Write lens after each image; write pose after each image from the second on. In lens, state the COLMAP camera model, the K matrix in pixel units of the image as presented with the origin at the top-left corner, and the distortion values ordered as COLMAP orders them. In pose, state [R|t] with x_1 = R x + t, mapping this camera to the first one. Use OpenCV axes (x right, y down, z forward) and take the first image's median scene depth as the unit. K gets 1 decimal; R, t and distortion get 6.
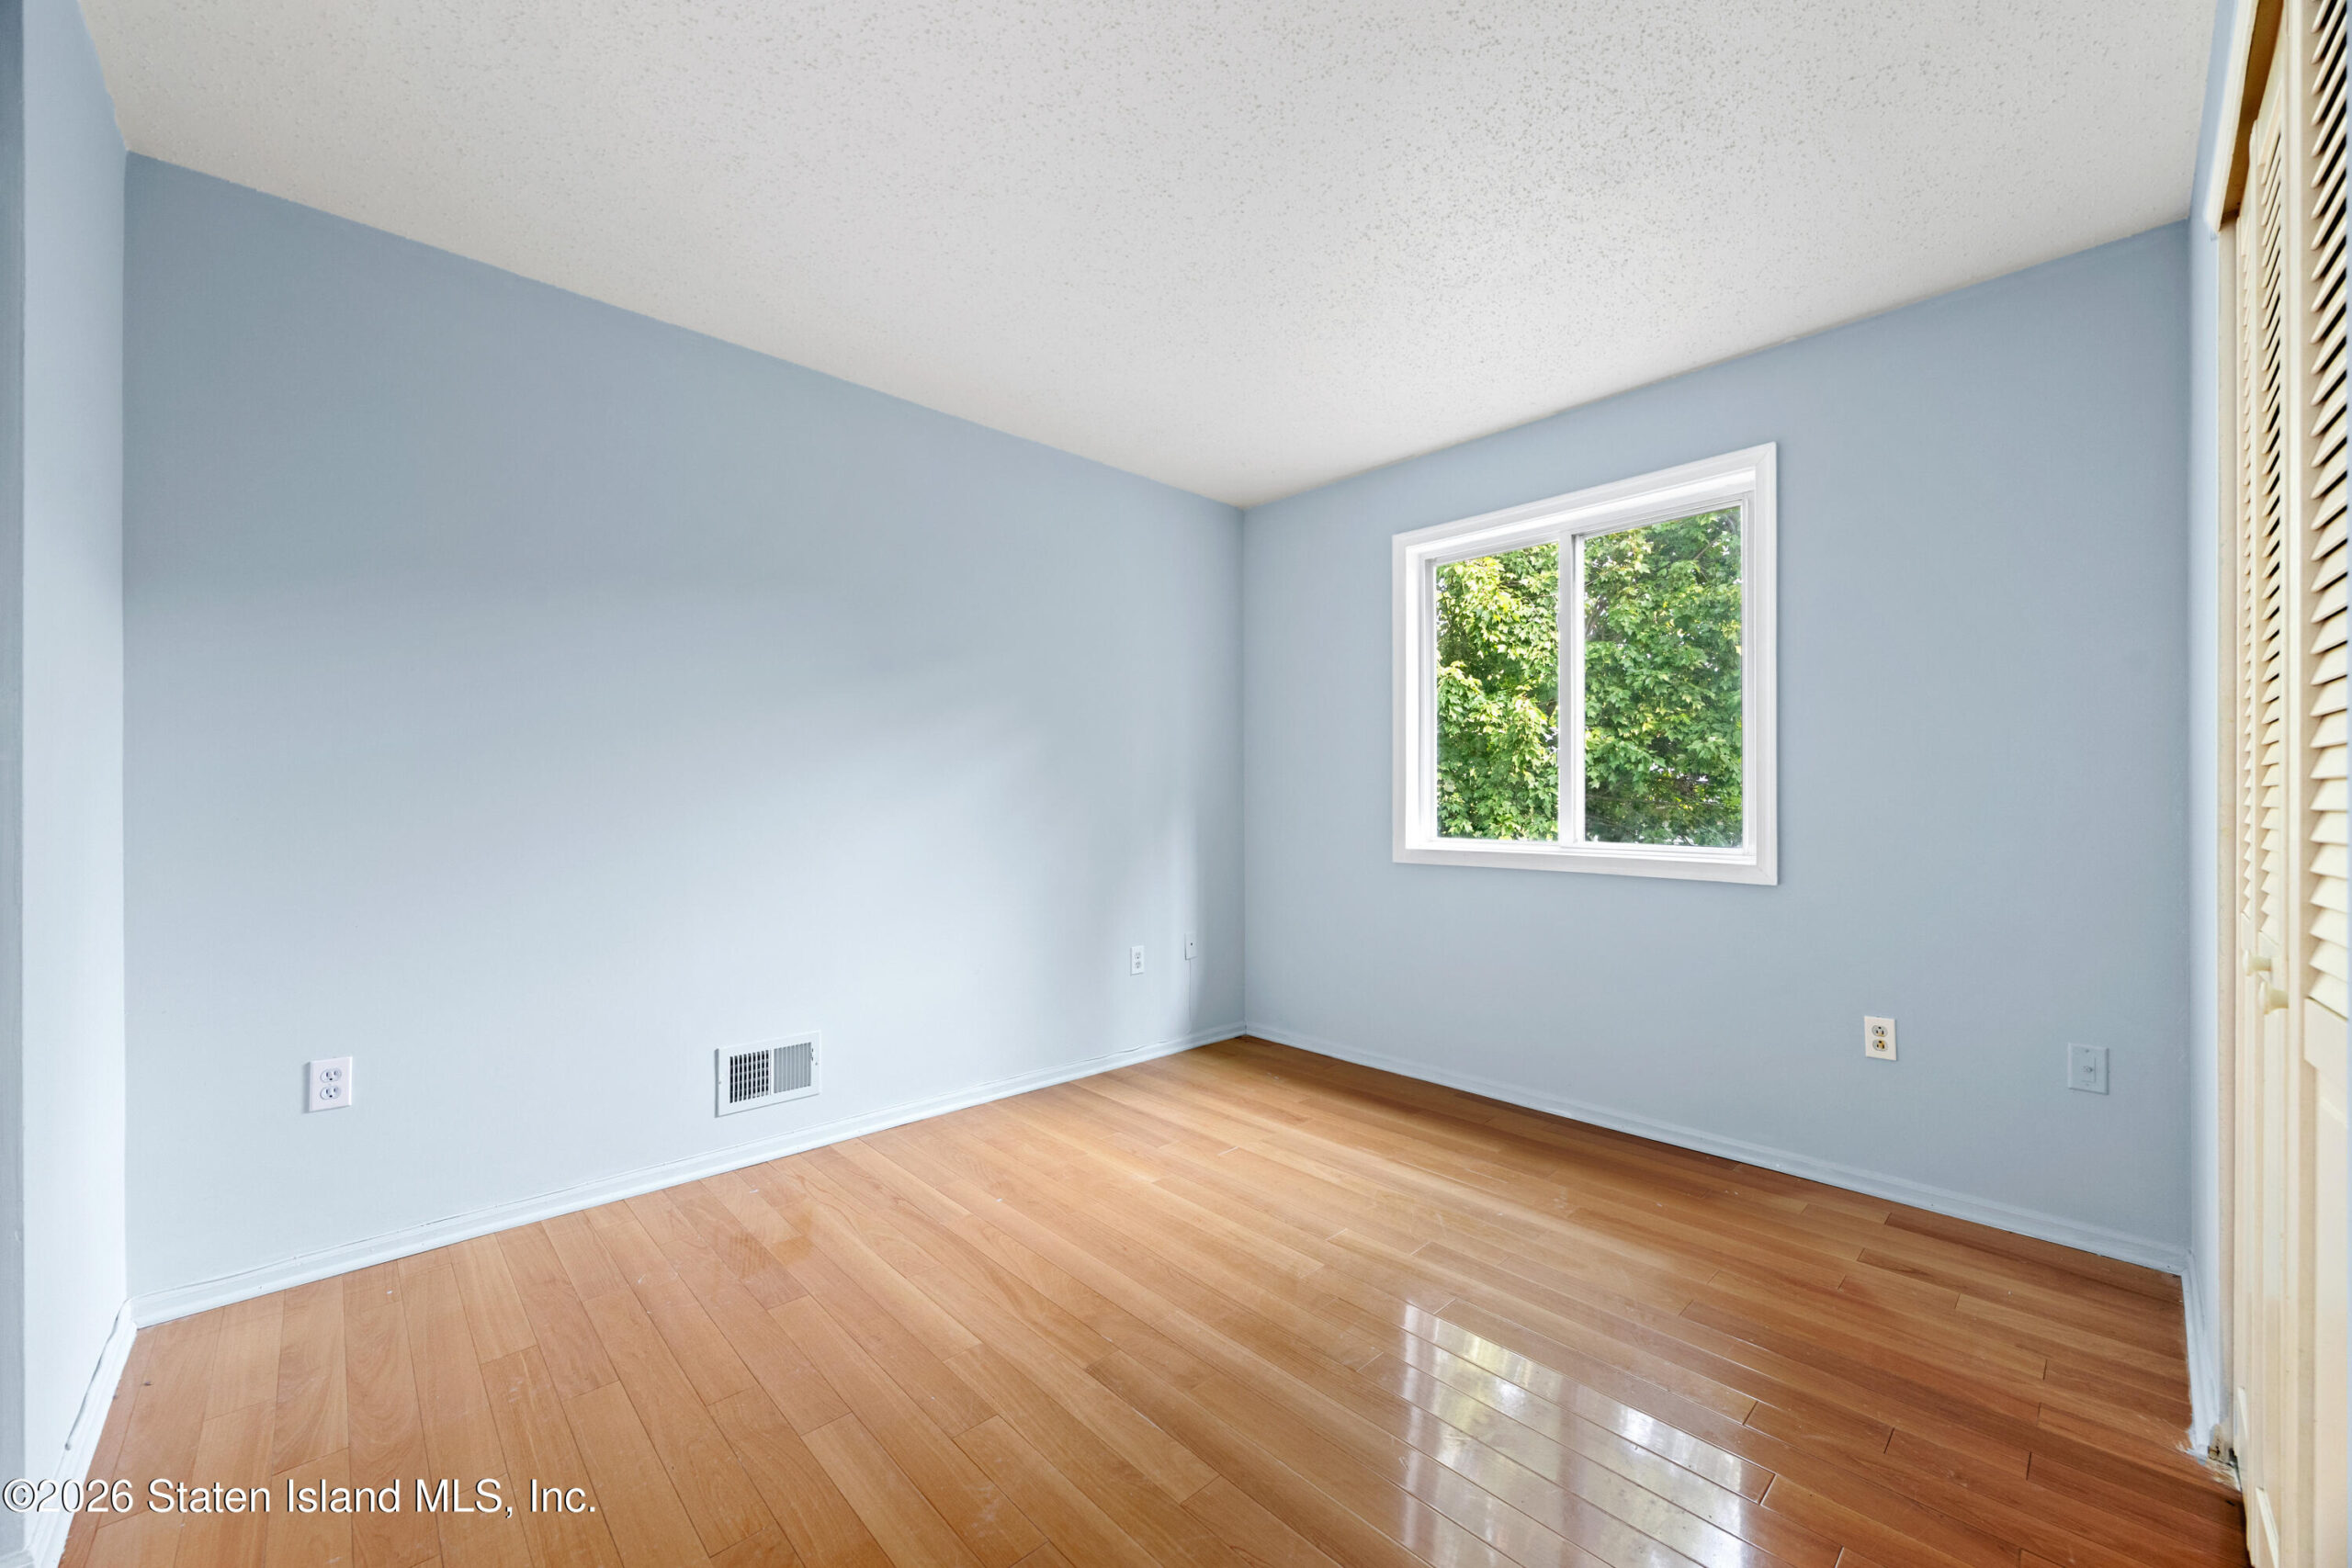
lens RADIAL K [[998.5, 0, 1176.0], [0, 998.5, 784.0], [0, 0, 1]] dist [-0.000661, 0.000038]
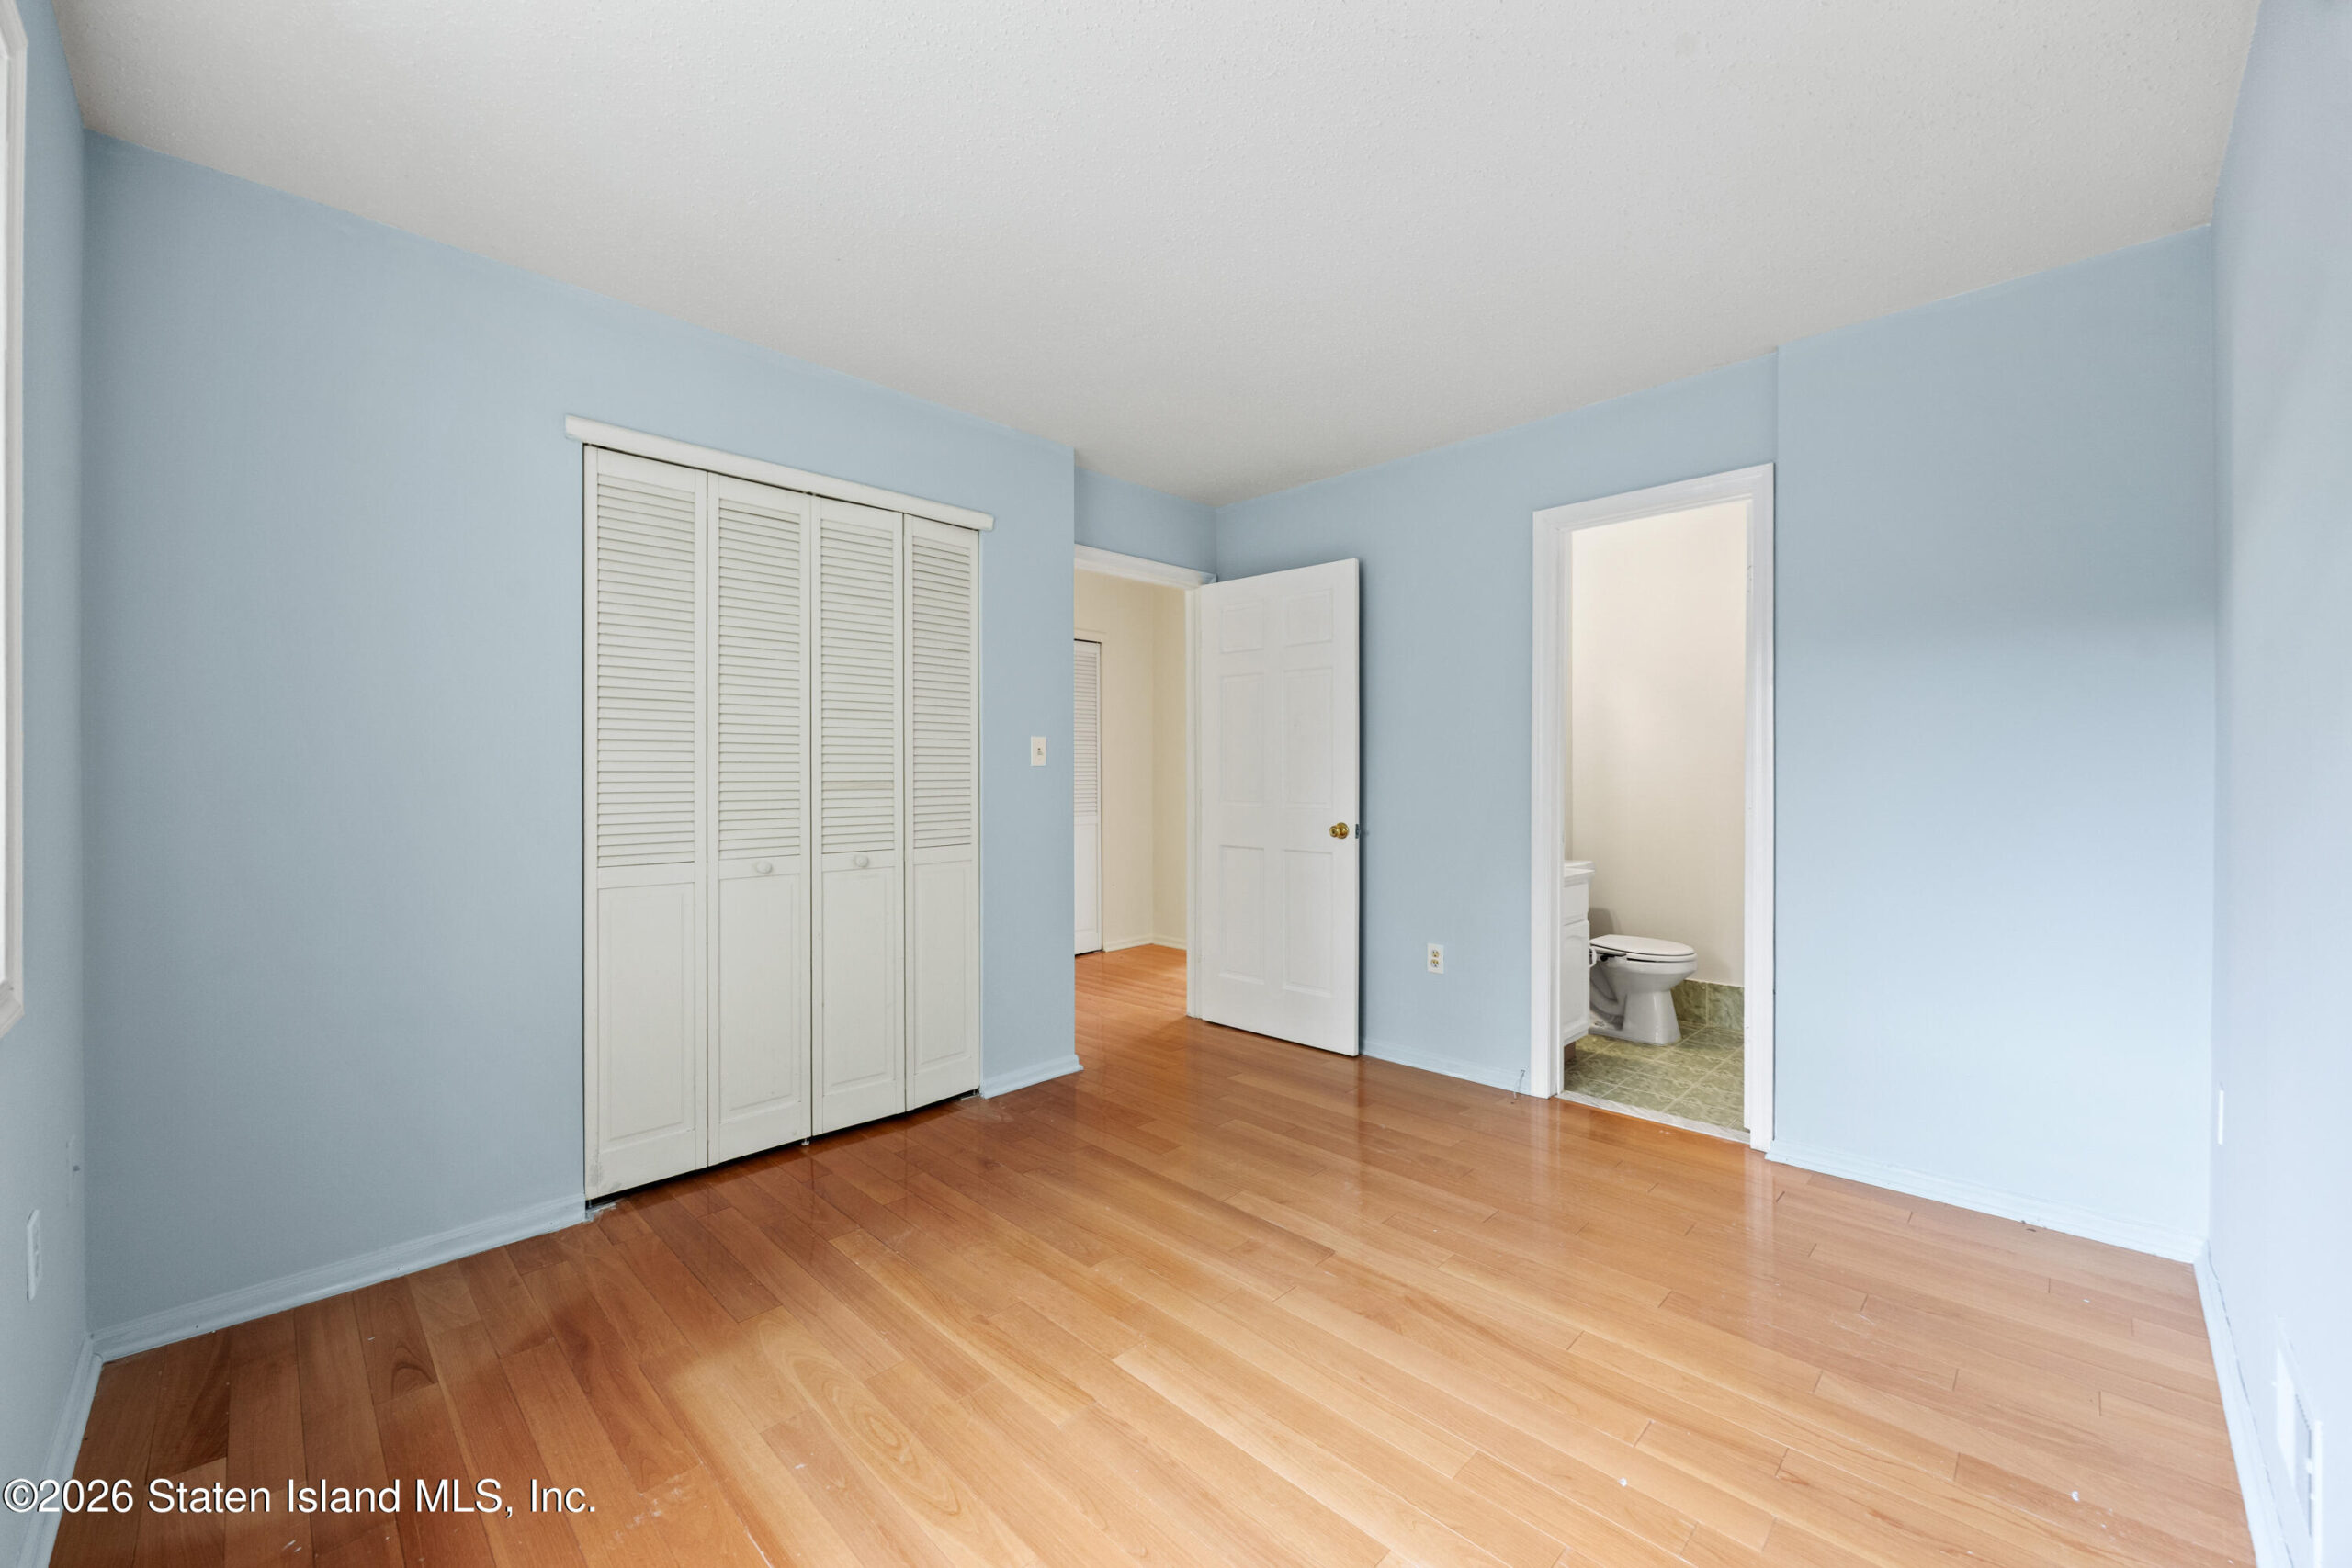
lens RADIAL K [[998.5, 0, 1176.0], [0, 998.5, 784.0], [0, 0, 1]] dist [-0.000661, 0.000038]
pose [[-0.999218, -0.000516, -0.039533, 0.135664], [-0.000213, 0.999971, -0.007661, 0.009057], [0.039536, -0.007646, -0.999189, 1.922936]]
